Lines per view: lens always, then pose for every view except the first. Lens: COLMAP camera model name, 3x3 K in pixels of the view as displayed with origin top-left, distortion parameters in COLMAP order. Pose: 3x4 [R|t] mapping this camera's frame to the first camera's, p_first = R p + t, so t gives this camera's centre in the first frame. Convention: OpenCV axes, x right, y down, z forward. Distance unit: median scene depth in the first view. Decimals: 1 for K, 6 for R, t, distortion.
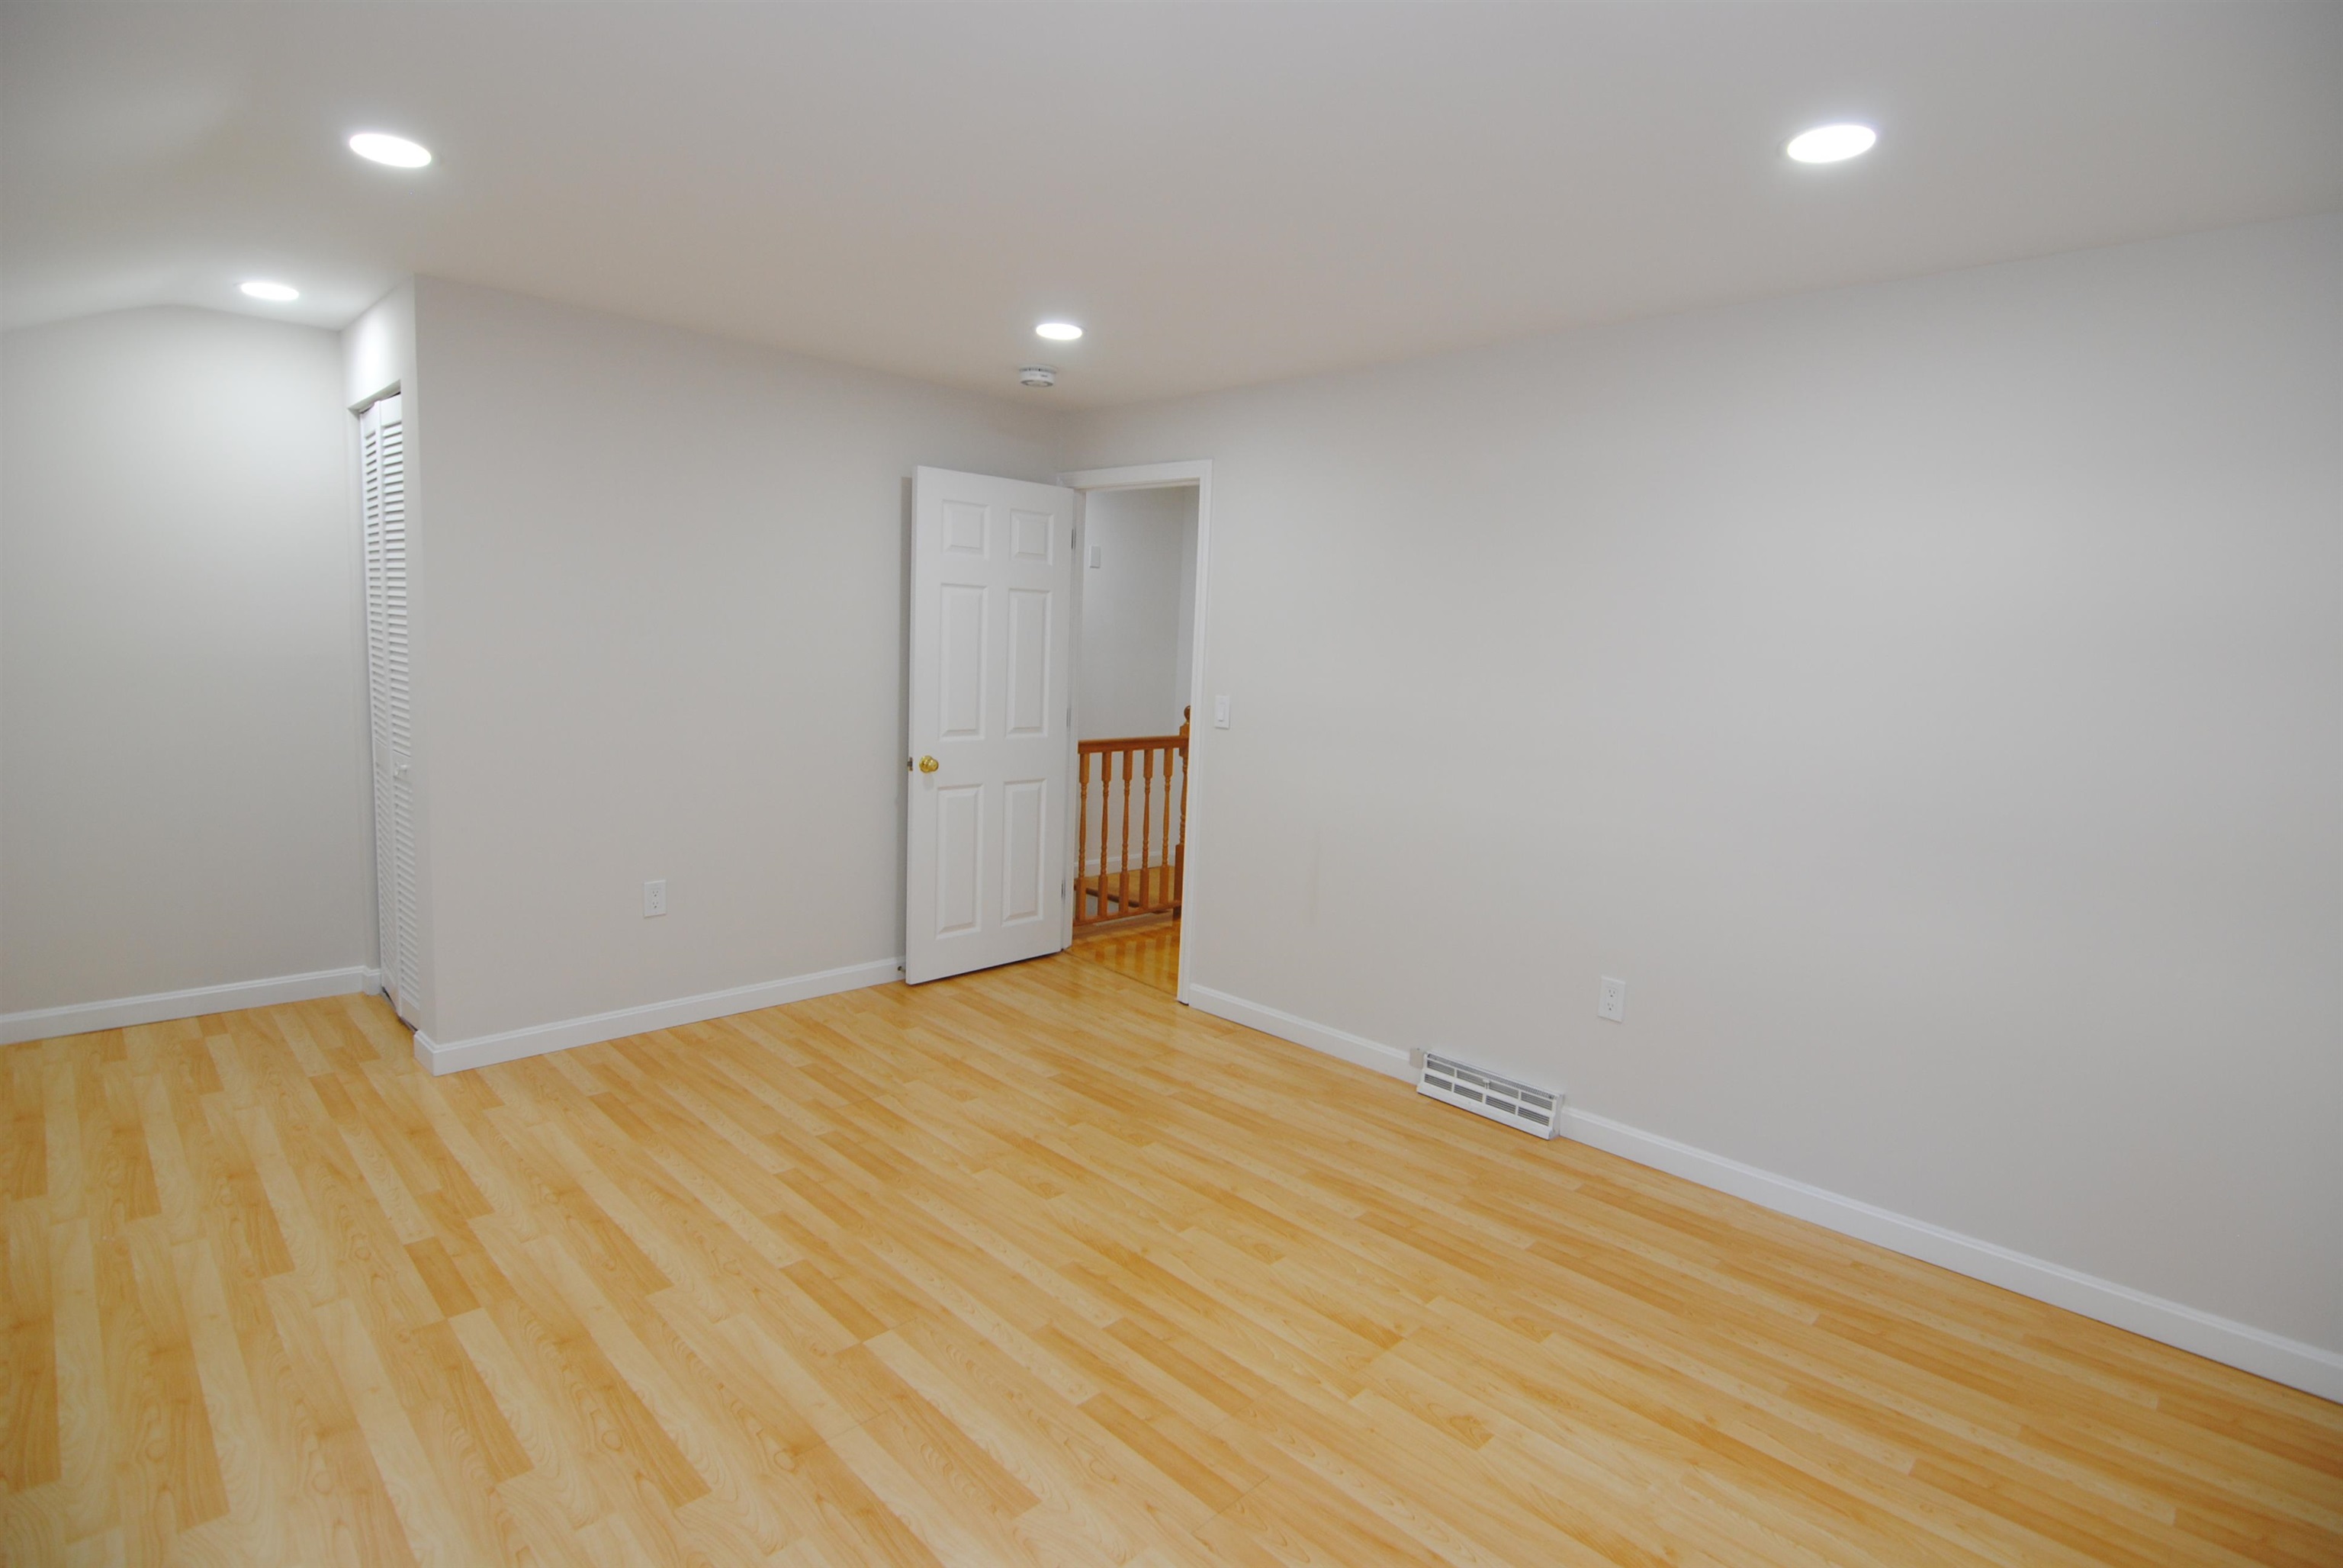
lens RADIAL K [[1167.0, 0, 1171.5], [0, 1167.0, 784.0], [0, 0, 1]] dist [0.001493, -0.023197]
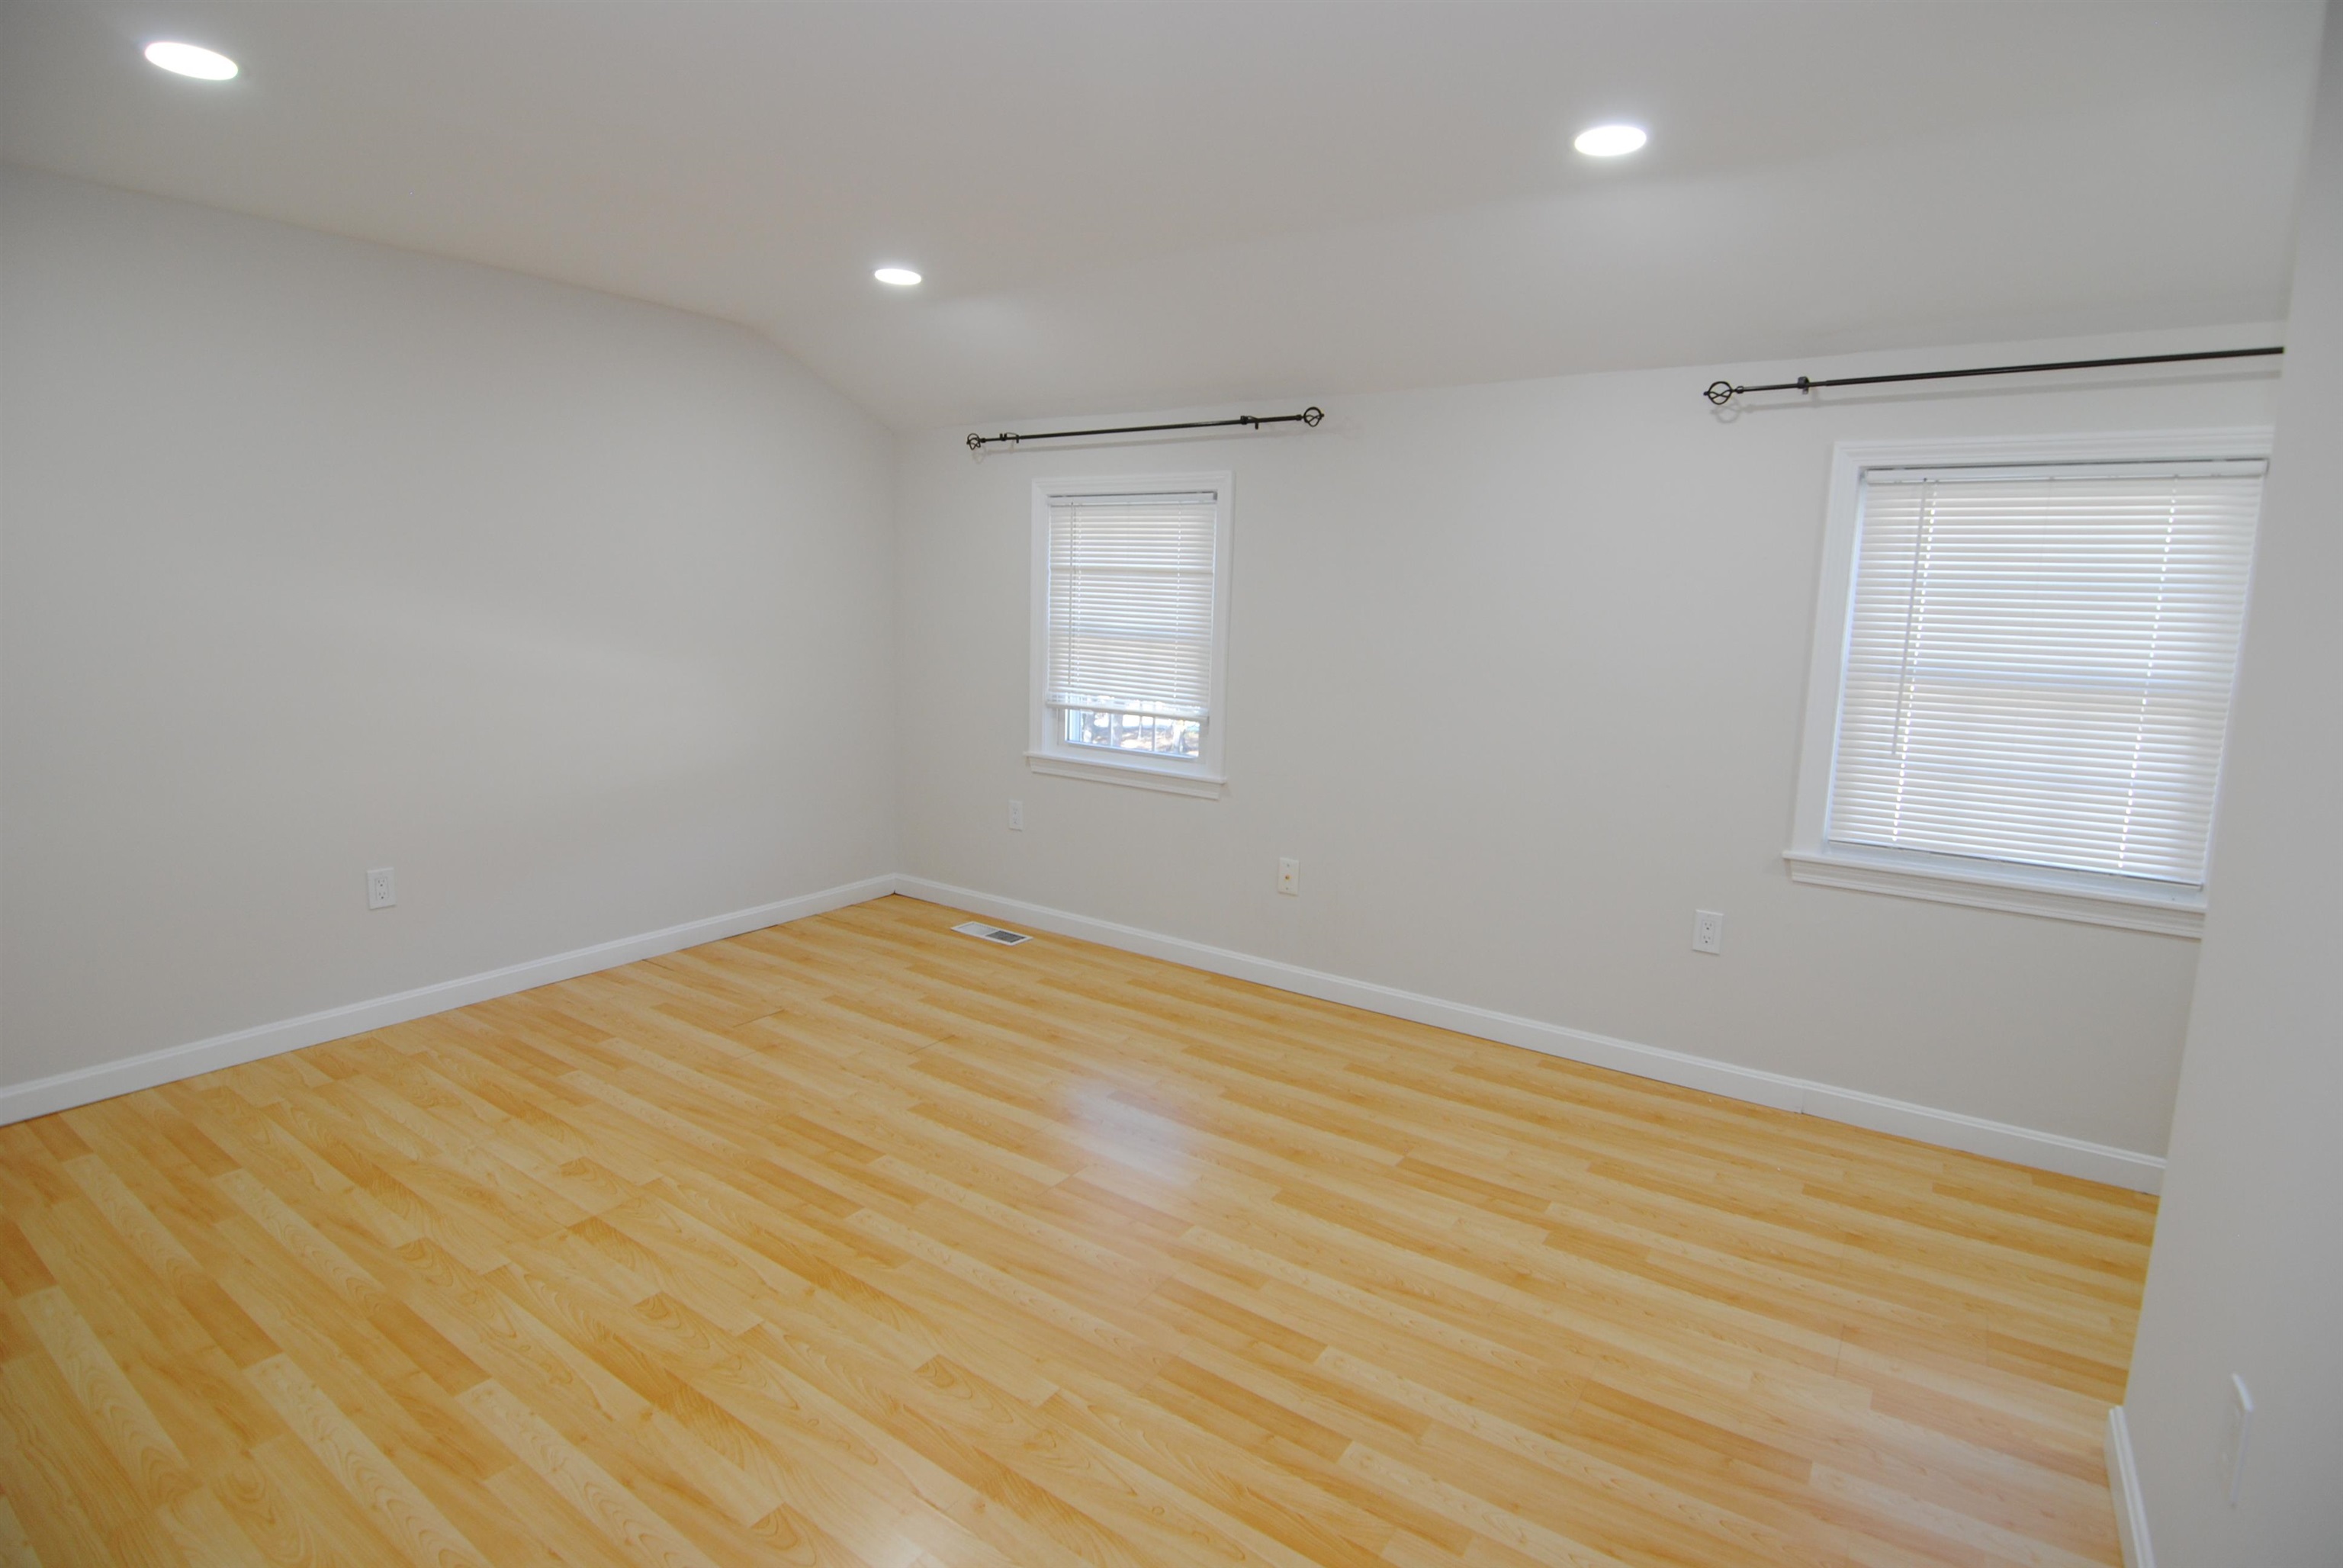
lens RADIAL K [[1140.6, 0, 1175.0], [0, 1140.6, 776.0], [0, 0, 1]] dist [-0.002430, -0.010955]
pose [[-0.980792, -0.036710, -0.191571, -0.114906], [-0.087788, 0.960114, 0.265471, -0.212624], [0.174185, 0.277189, -0.944895, 1.785719]]
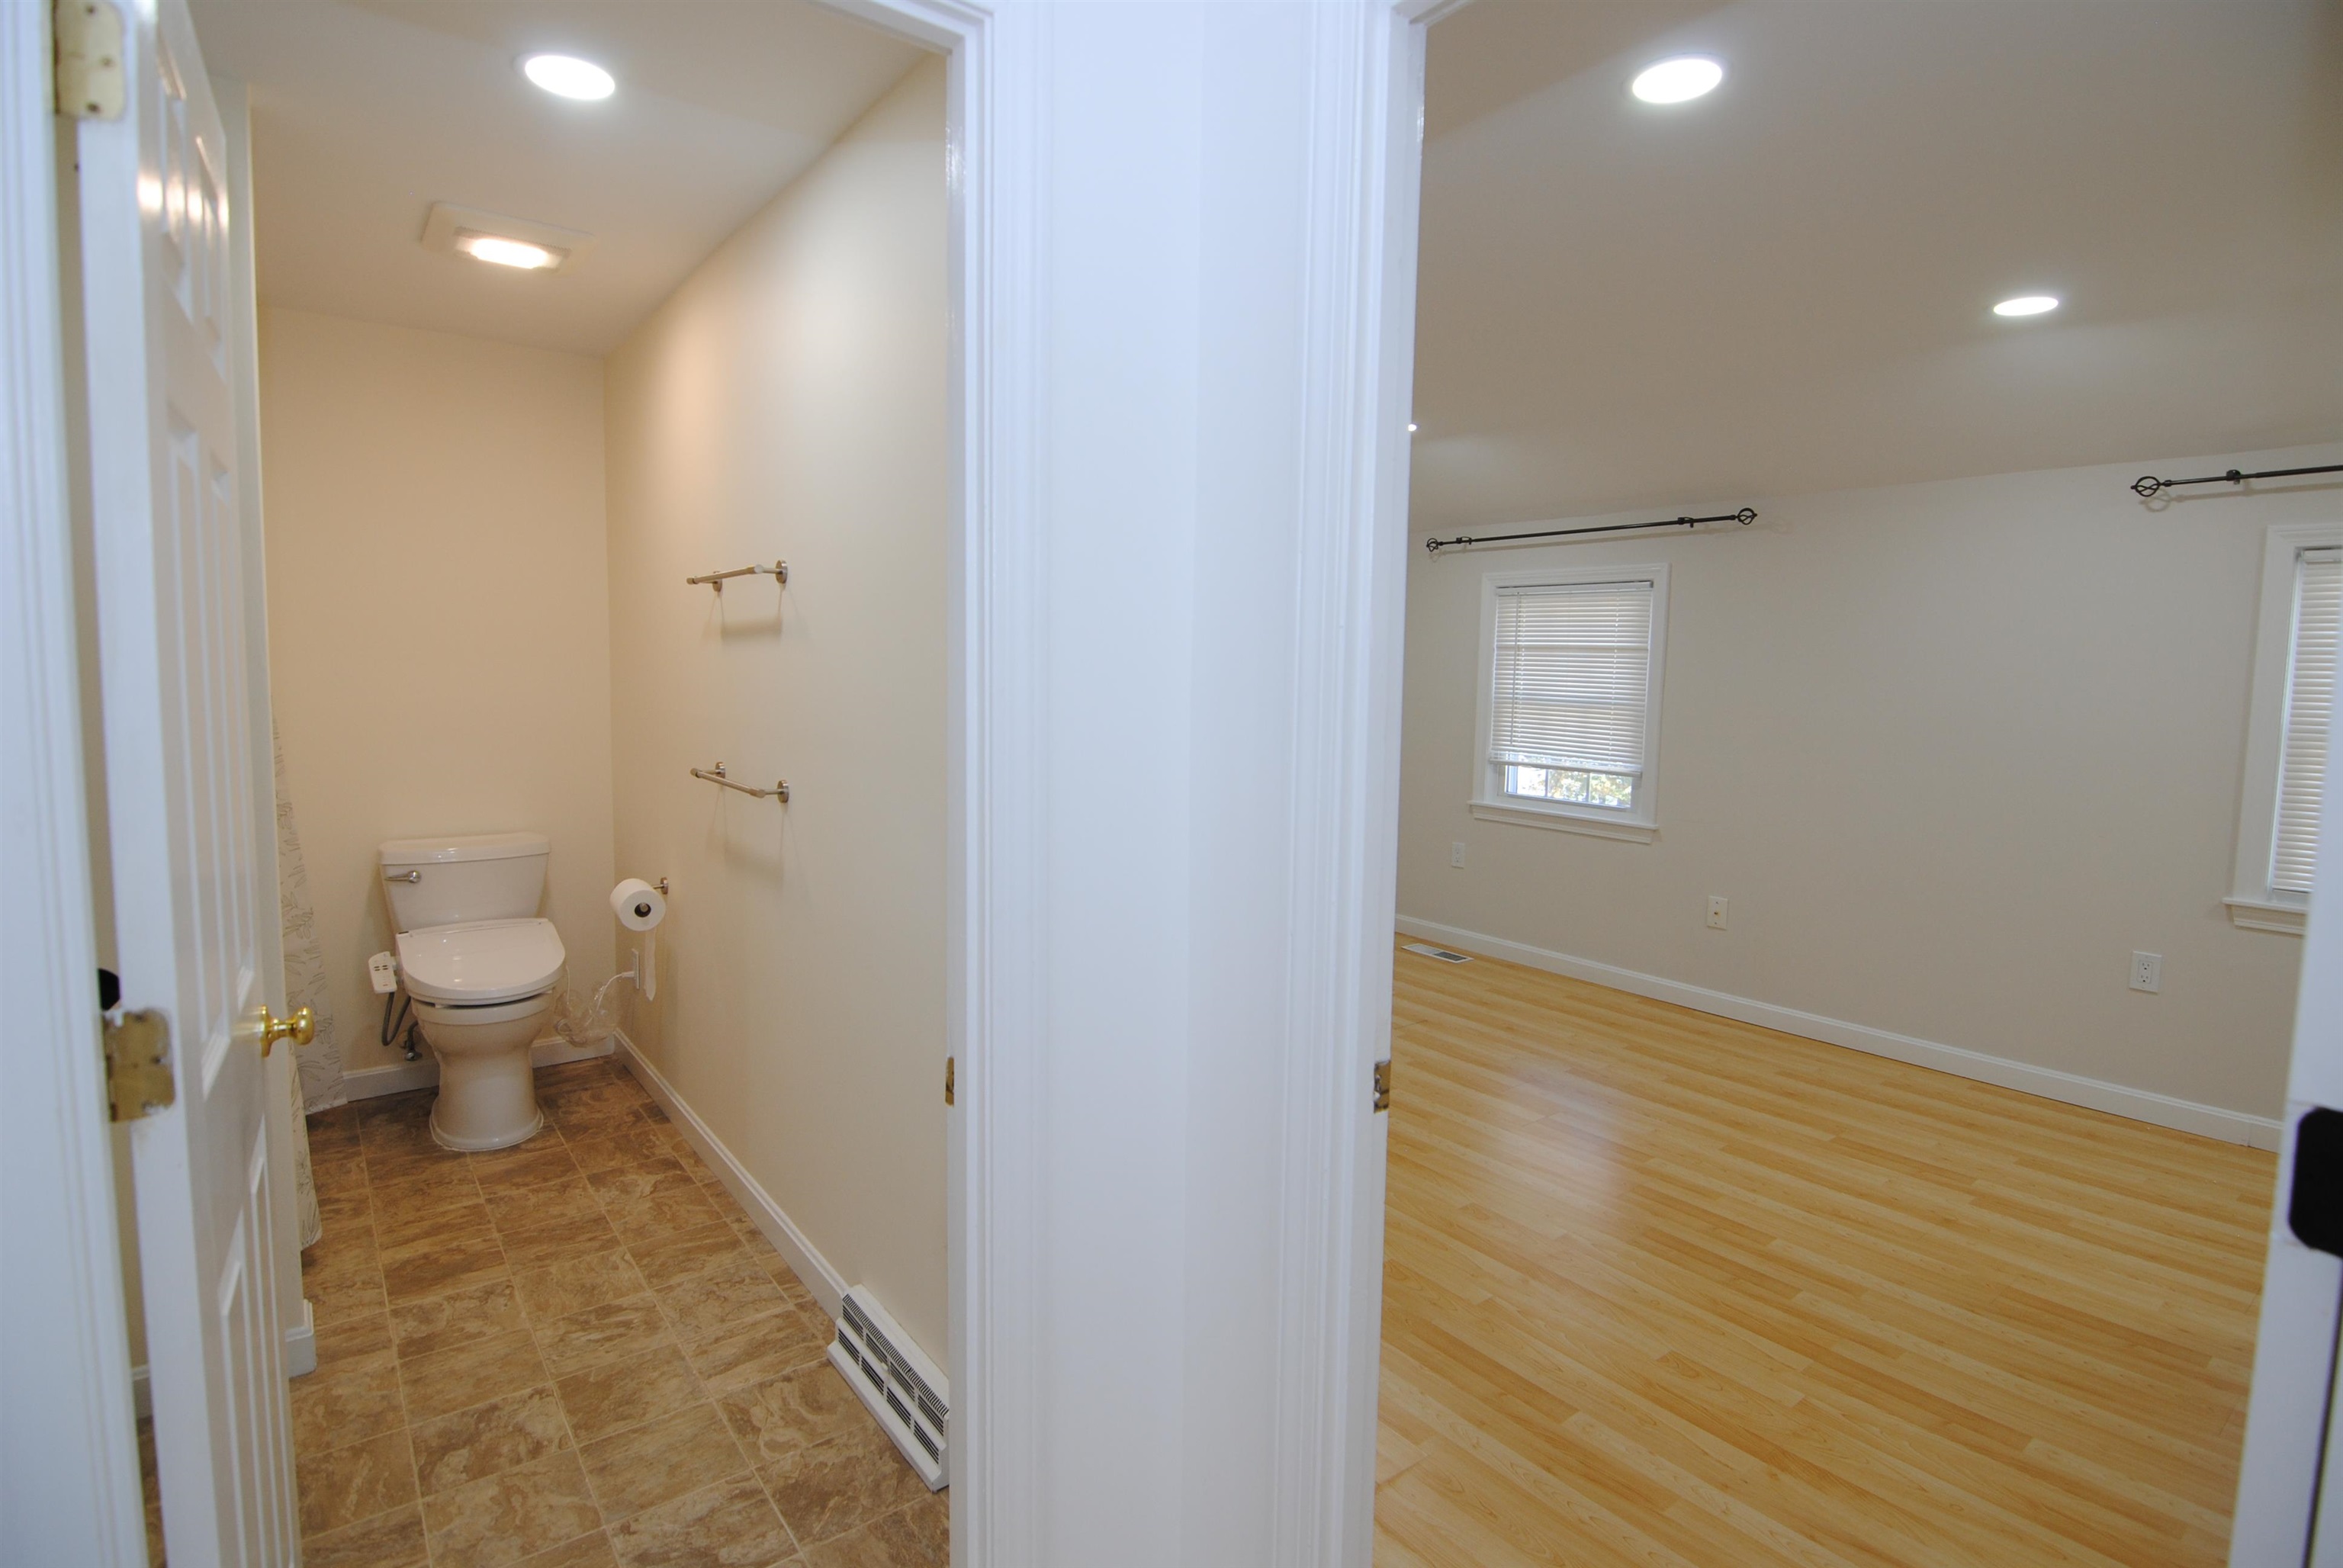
lens RADIAL K [[1140.7, 0, 1184.2], [0, 1140.7, 775.7], [0, 0, 1]] dist [-0.001208, -0.013297]
pose [[-0.991390, -0.067493, 0.112205, 0.064622], [-0.041280, 0.974322, 0.221342, -0.245907], [-0.124263, 0.214805, -0.968720, 2.149032]]
